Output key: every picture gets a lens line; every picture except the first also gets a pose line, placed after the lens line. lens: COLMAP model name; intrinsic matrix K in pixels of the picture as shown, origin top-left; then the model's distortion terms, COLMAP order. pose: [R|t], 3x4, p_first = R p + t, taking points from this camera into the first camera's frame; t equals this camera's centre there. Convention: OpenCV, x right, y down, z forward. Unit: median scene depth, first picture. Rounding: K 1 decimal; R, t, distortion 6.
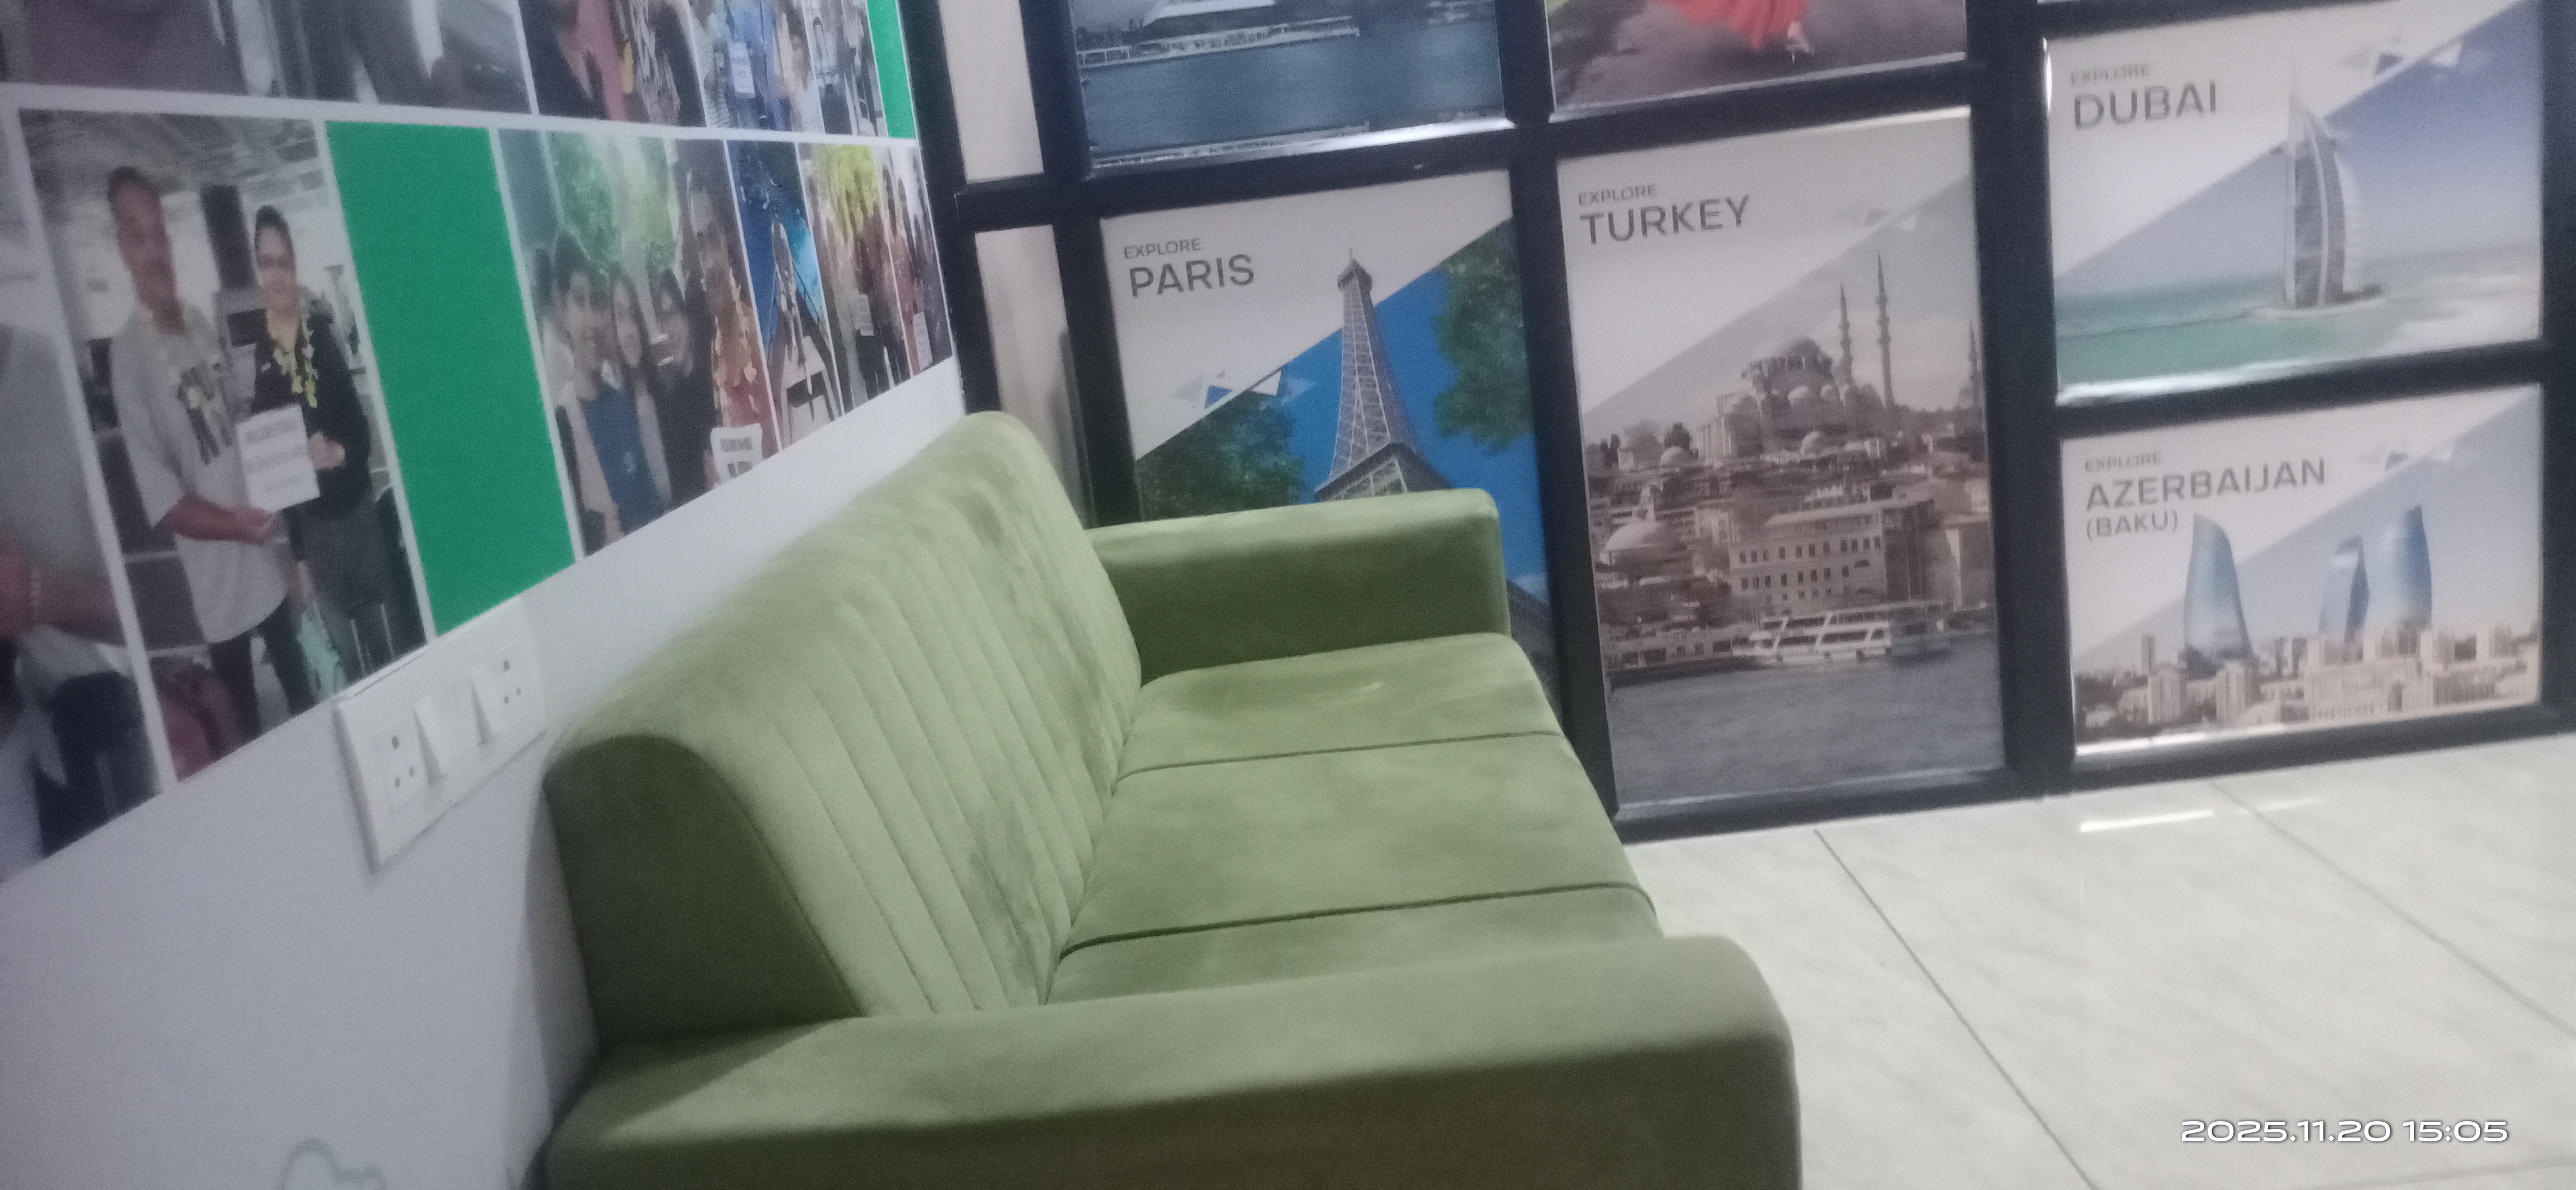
lens RADIAL K [[2051.1, 0, 1300.5], [0, 2051.1, 623.1], [0, 0, 1]] dist [0.100525, -0.223898]
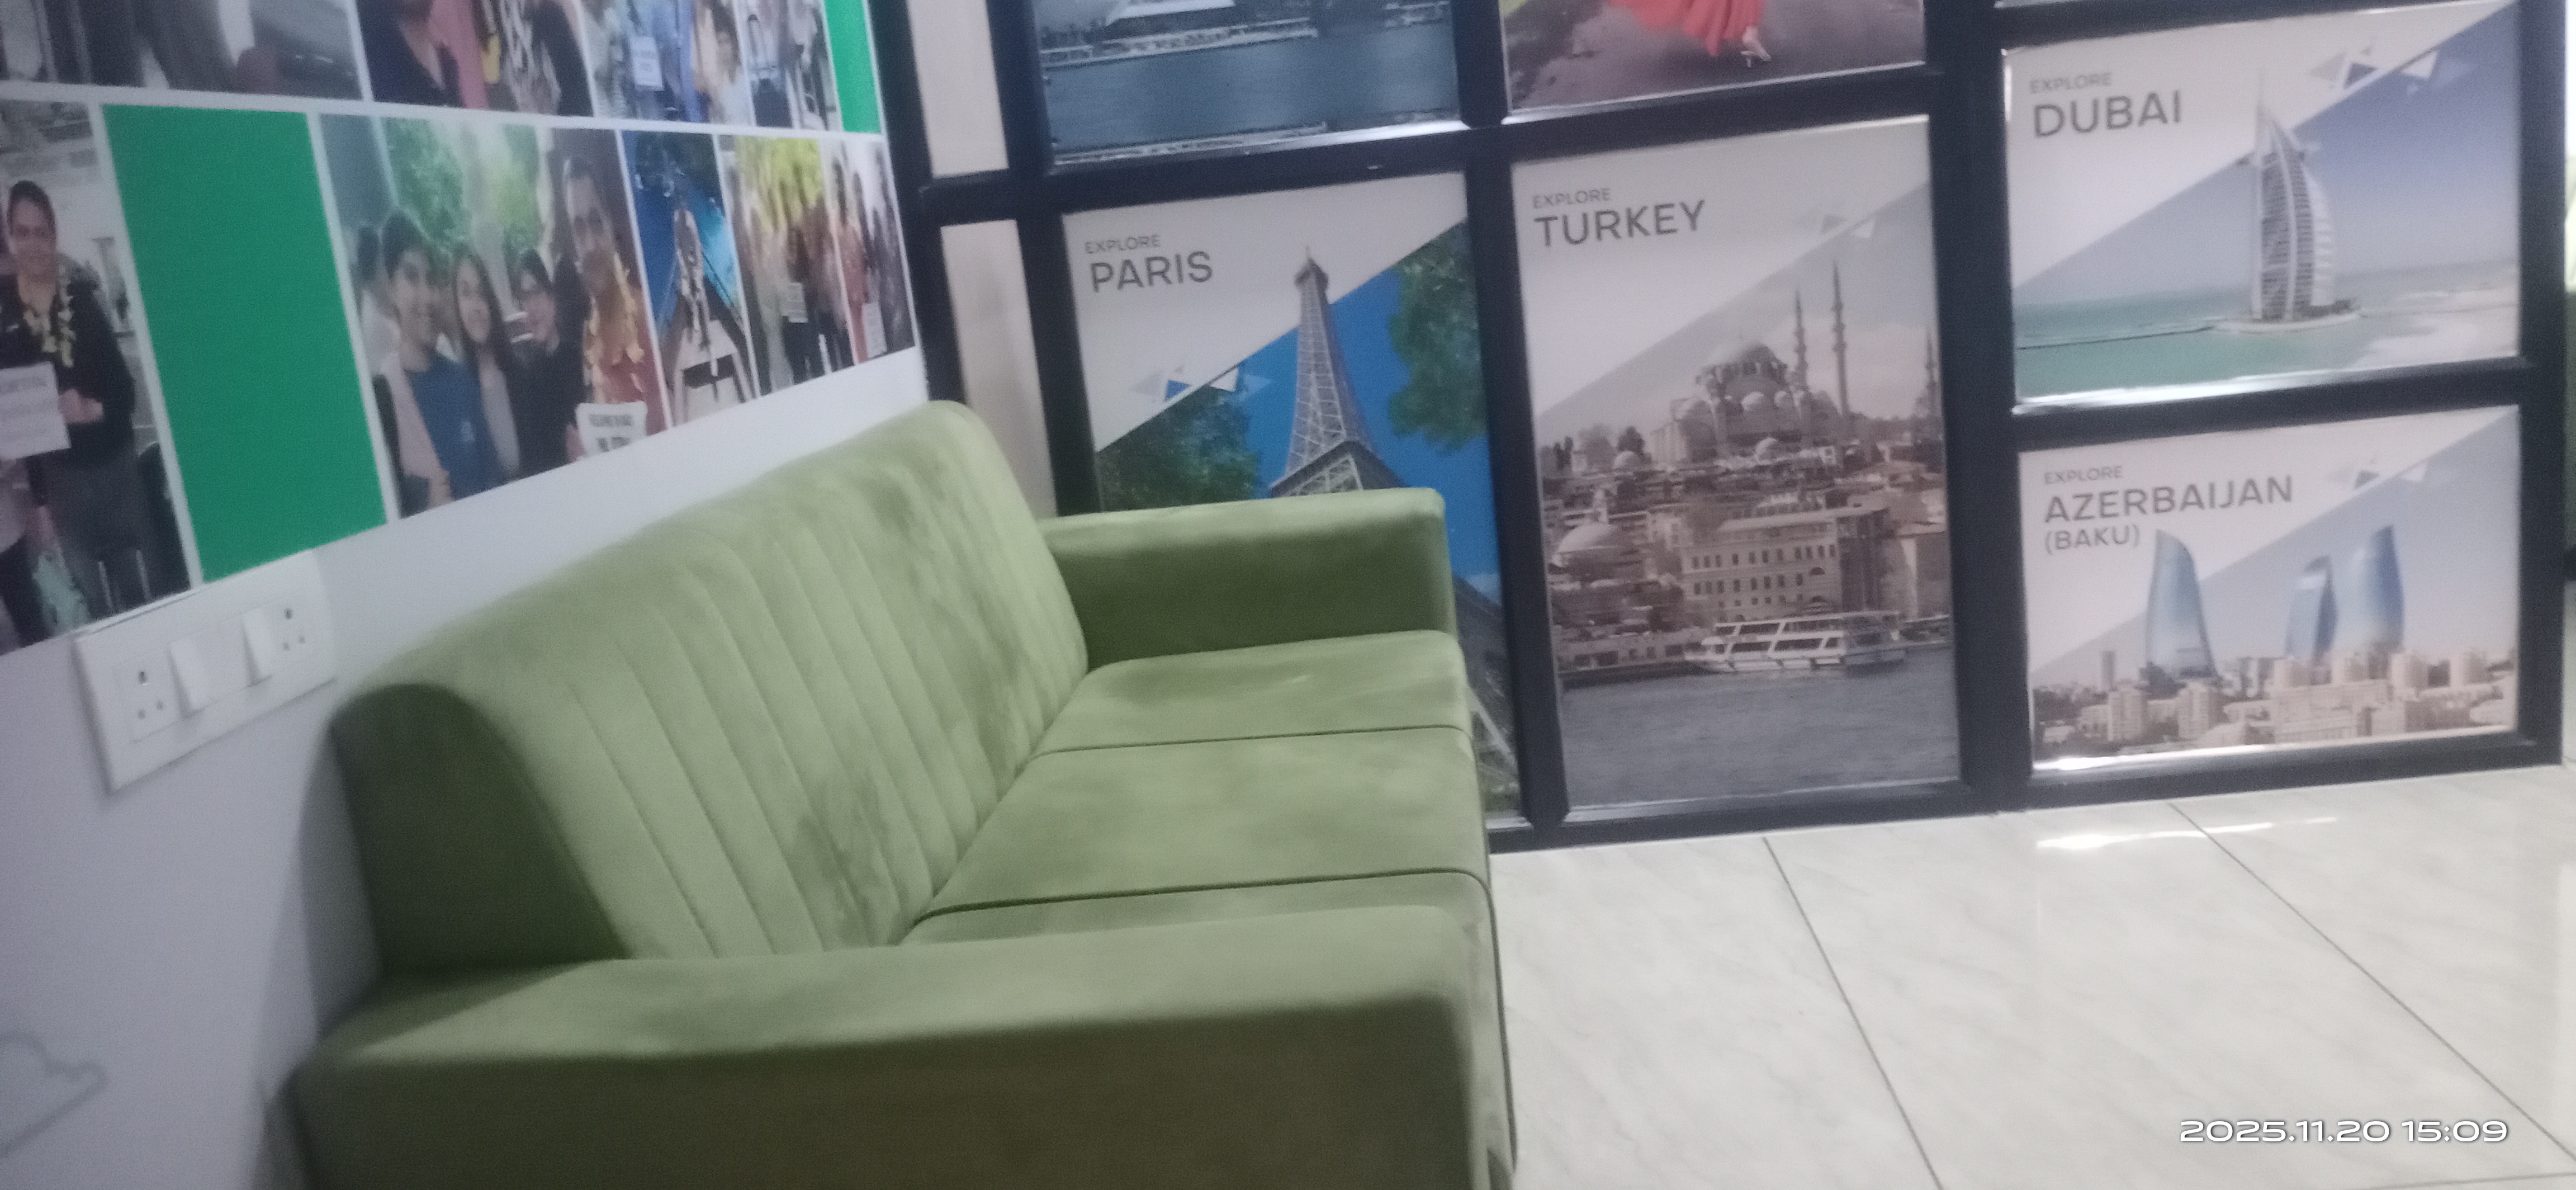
lens RADIAL K [[2071.8, 0, 1295.3], [0, 2071.8, 623.4], [0, 0, 1]] dist [0.087038, -0.204948]
pose [[0.997810, 0.025832, -0.060890, 0.085598], [-0.026102, 0.999653, -0.003652, 0.006610], [0.060774, 0.005233, 0.998138, -0.018191]]
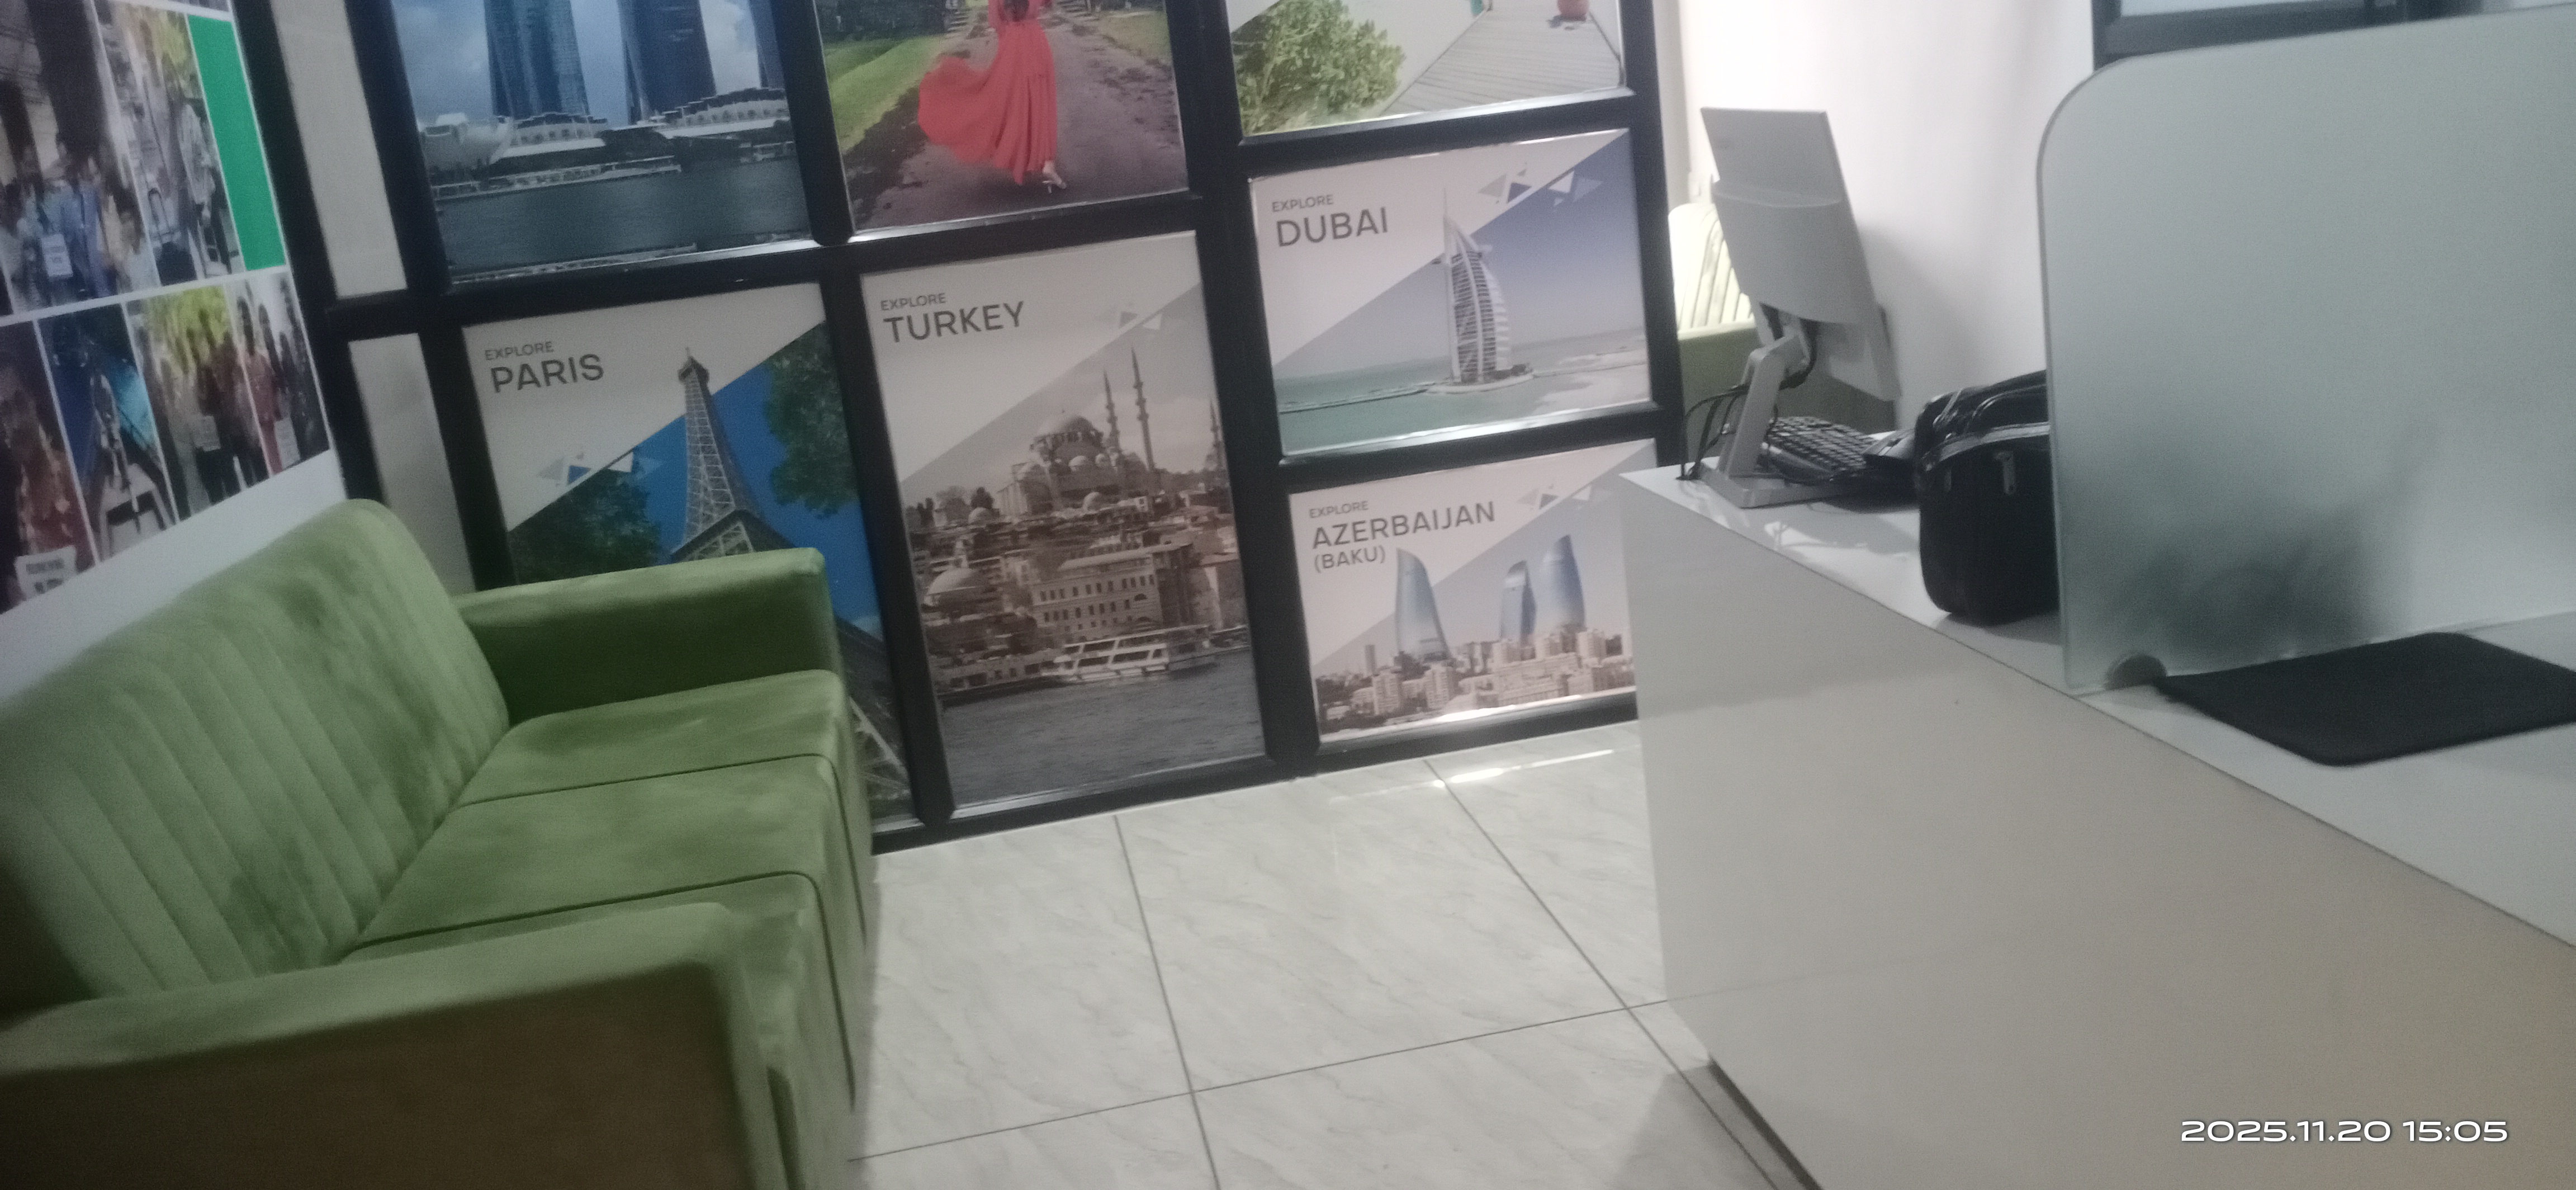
lens RADIAL K [[2051.1, 0, 1300.5], [0, 2051.1, 623.1], [0, 0, 1]] dist [0.100525, -0.223898]
pose [[0.985572, -0.040947, 0.164229, 0.169653], [0.040407, 0.999161, 0.006633, -0.018128], [-0.164363, 0.000099, 0.986400, -0.228269]]
